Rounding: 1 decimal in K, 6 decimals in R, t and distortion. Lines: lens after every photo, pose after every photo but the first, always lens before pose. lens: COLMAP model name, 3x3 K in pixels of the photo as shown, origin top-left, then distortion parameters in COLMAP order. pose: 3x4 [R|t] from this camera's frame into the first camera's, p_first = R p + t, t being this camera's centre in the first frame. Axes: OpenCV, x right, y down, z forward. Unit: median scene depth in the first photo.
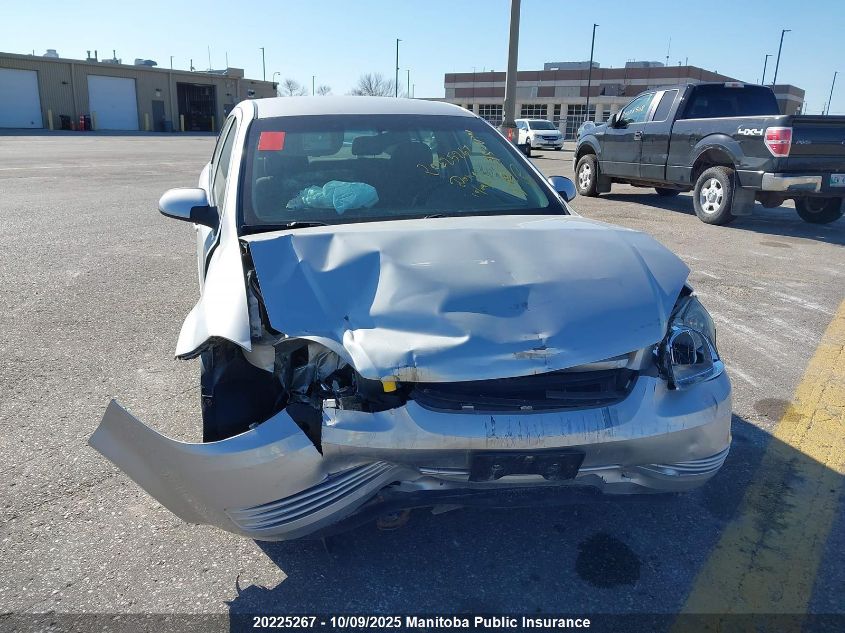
lens RADIAL K [[663.9, 0, 422.5], [0, 663.9, 316.5], [0, 0, 1]] dist [-0.005534, 0.001352]
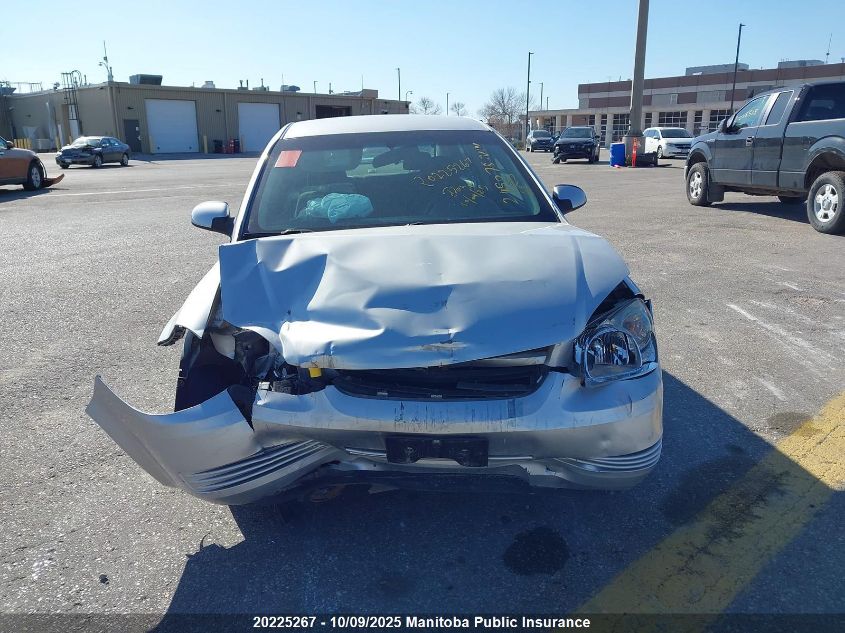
lens RADIAL K [[663.9, 0, 422.5], [0, 663.9, 316.5], [0, 0, 1]] dist [-0.005534, 0.001352]
pose [[0.980596, 0.016729, -0.195326, 0.297584], [-0.020705, 0.999618, -0.018333, 0.023144], [0.194945, 0.022021, 0.980567, -0.061785]]
